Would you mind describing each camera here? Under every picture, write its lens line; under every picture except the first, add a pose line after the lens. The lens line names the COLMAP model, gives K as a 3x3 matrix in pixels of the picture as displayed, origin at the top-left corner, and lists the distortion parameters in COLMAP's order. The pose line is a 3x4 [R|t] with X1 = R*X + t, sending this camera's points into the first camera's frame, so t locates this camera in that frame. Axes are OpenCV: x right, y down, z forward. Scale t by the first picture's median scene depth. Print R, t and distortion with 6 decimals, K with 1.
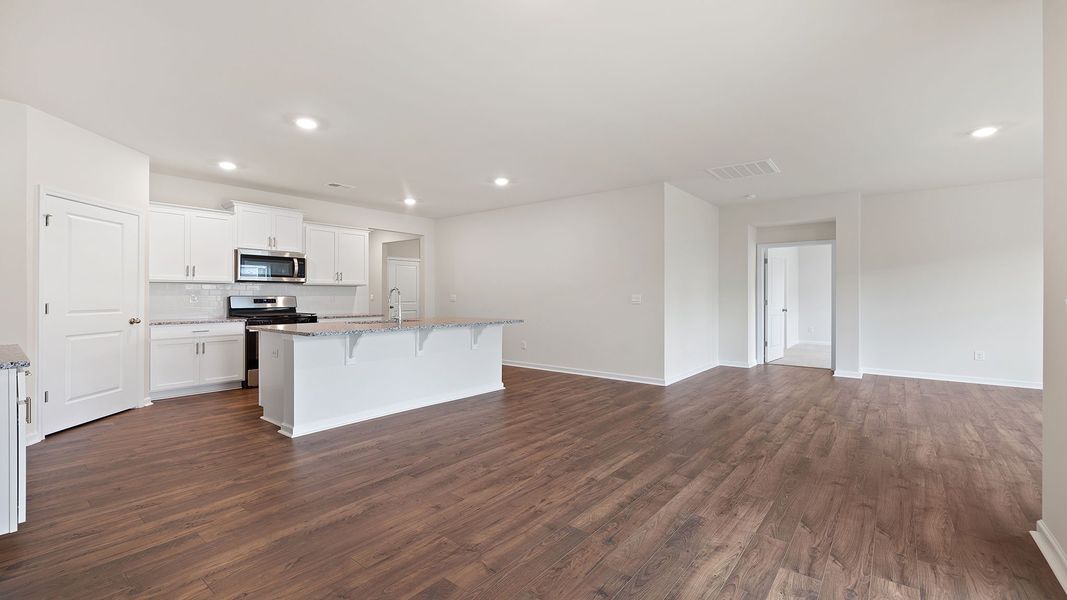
lens RADIAL K [[451.5, 0, 526.9], [0, 451.5, 294.3], [0, 0, 1]] dist [0.004157, -0.000774]
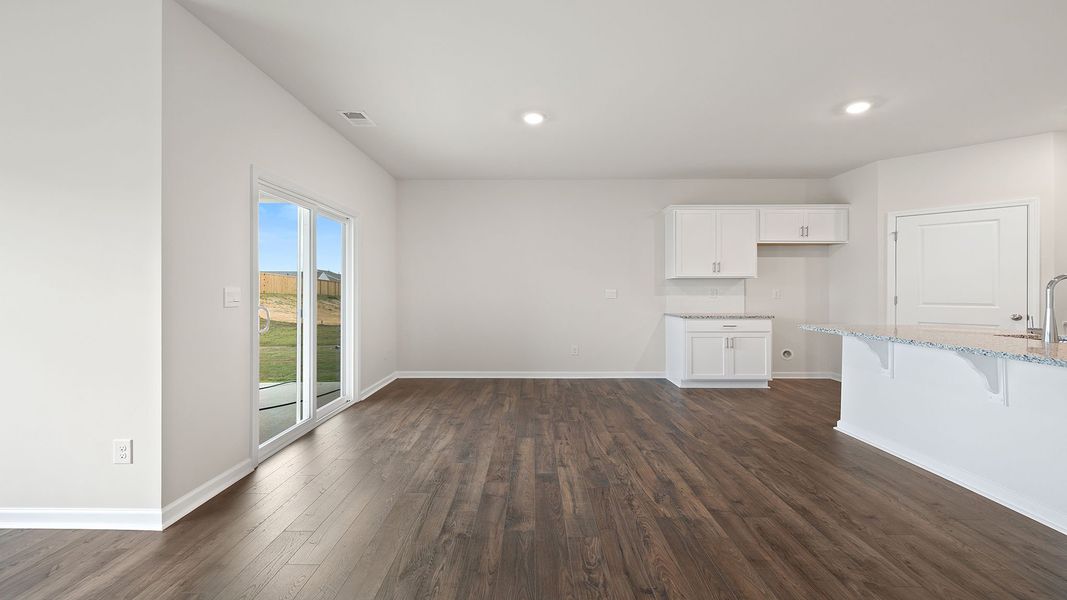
lens RADIAL K [[451.1, 0, 526.1], [0, 451.1, 290.6], [0, 0, 1]] dist [0.000354, 0.000455]
pose [[-0.781909, -0.001467, -0.623391, 0.686263], [0.000781, 0.999994, -0.003333, 0.006923], [0.623392, -0.003093, -0.781903, 1.402348]]
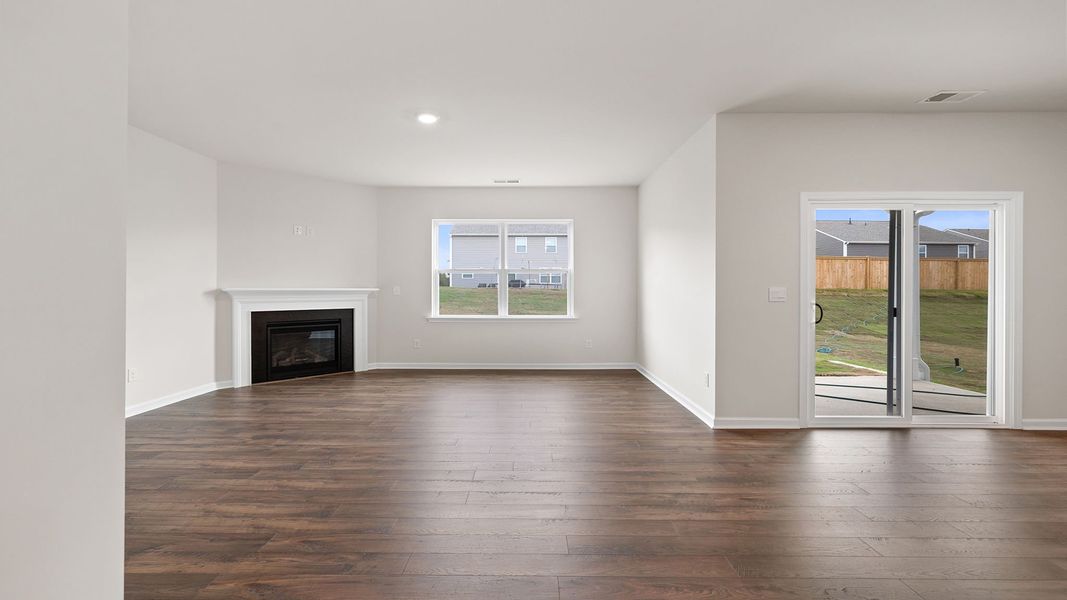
lens RADIAL K [[451.1, 0, 530.3], [0, 451.1, 292.6], [0, 0, 1]] dist [0.000354, 0.000455]
pose [[-0.633257, -0.007709, 0.773903, 0.146629], [-0.005309, 0.999970, 0.005617, 0.007370], [-0.773924, -0.000552, -0.633279, 1.616696]]
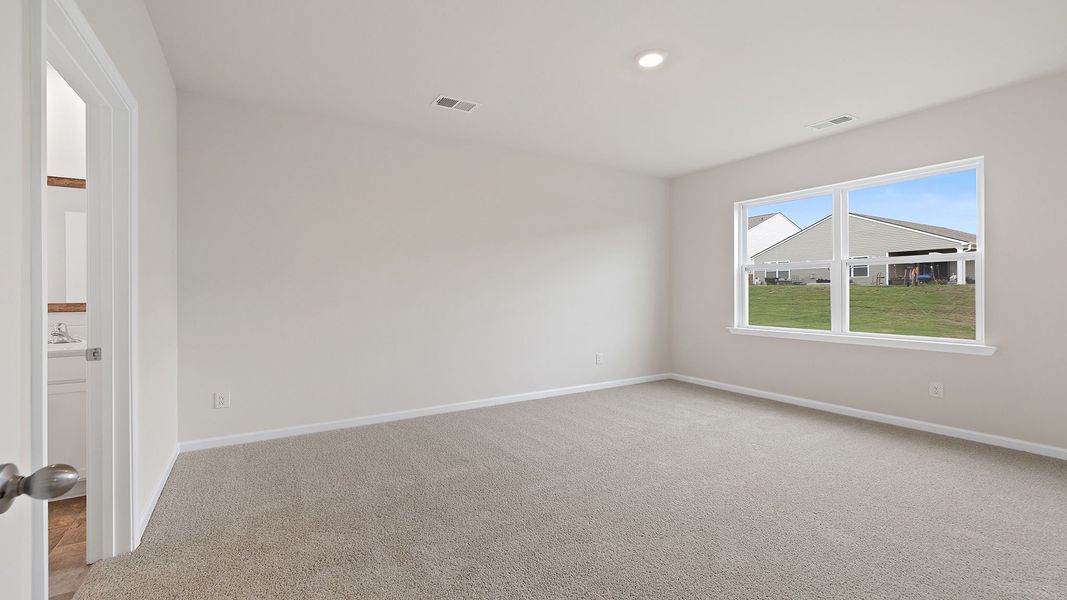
lens RADIAL K [[451.5, 0, 531.8], [0, 451.5, 301.7], [0, 0, 1]] dist [0.004157, -0.000774]
pose [[0.288755, -0.021308, 0.957166, 0.258493], [0.007946, 0.999771, 0.019860, 0.002035], [-0.957370, 0.001871, 0.288858, 0.962620]]
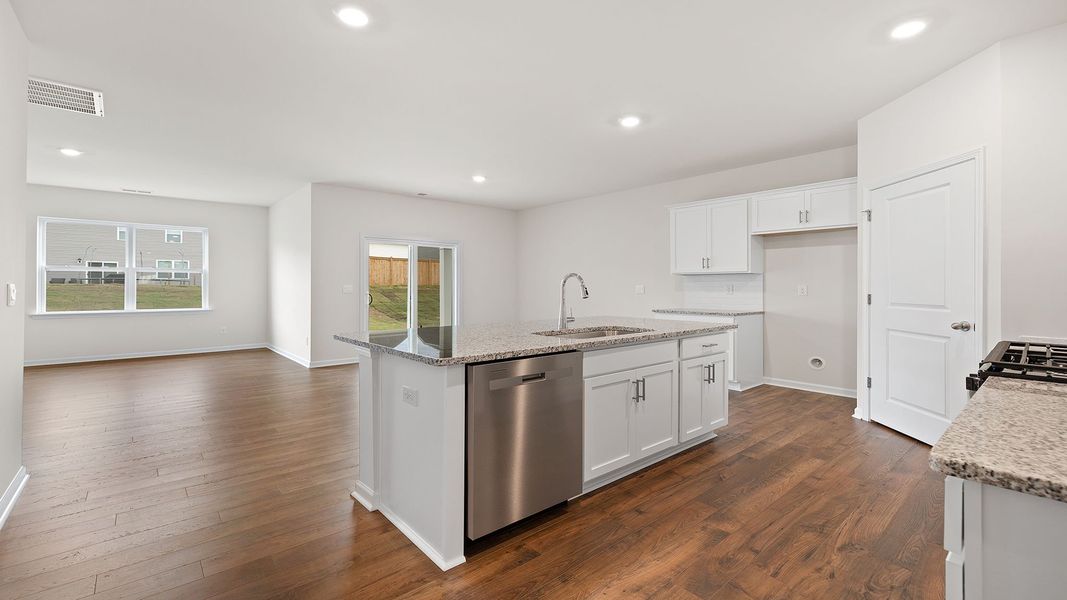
lens RADIAL K [[451.1, 0, 525.0], [0, 451.1, 288.2], [0, 0, 1]] dist [0.000354, 0.000455]
pose [[-0.984108, -0.002497, 0.177555, -0.469617], [-0.002312, 0.999997, 0.001247, 0.007425], [-0.177558, 0.000816, -0.984110, 2.224928]]
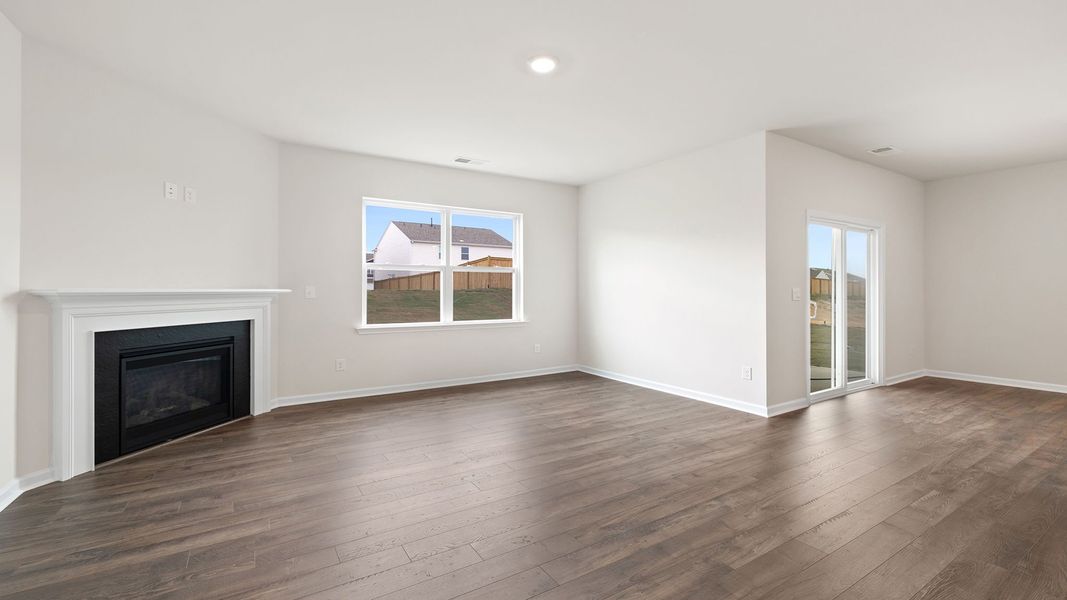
lens RADIAL K [[451.1, 0, 527.1], [0, 451.1, 290.0], [0, 0, 1]] dist [0.000354, 0.000455]
pose [[-0.947619, -0.001811, 0.319396, 0.904165], [-0.002927, 0.999991, -0.003012, 0.007975], [-0.319388, -0.003789, -0.947616, 1.903127]]
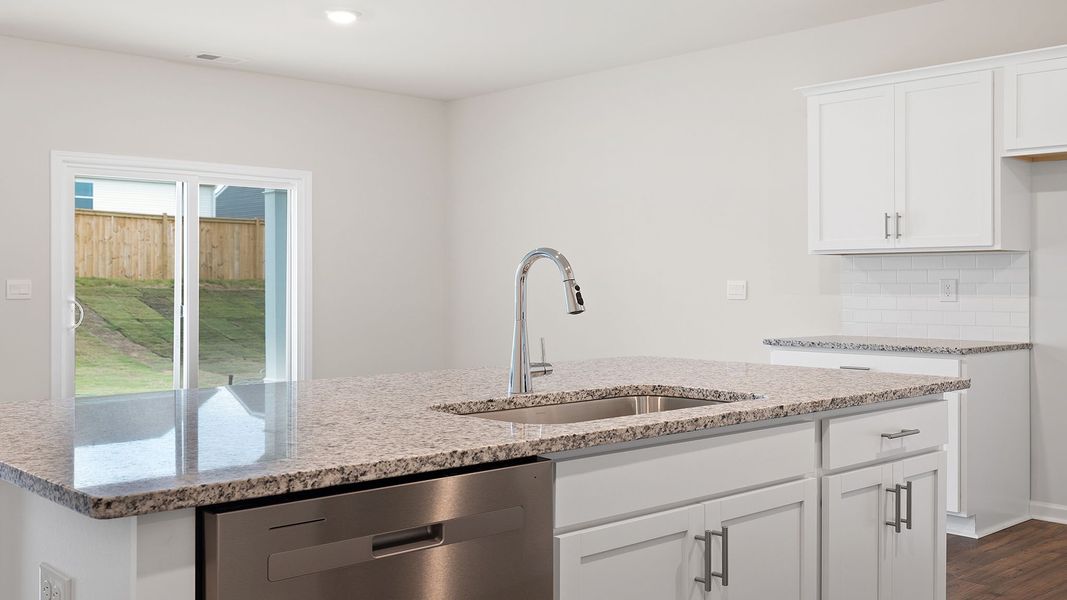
lens RADIAL K [[1037.8, 0, 523.3], [0, 1037.8, 292.4], [0, 0, 1]] dist [0.002410, 0.000000]
pose [[-0.989834, -0.002191, 0.142214, -0.497310], [-0.001272, 0.999978, 0.006552, 0.006889], [-0.142225, 0.006305, -0.989814, 2.116405]]
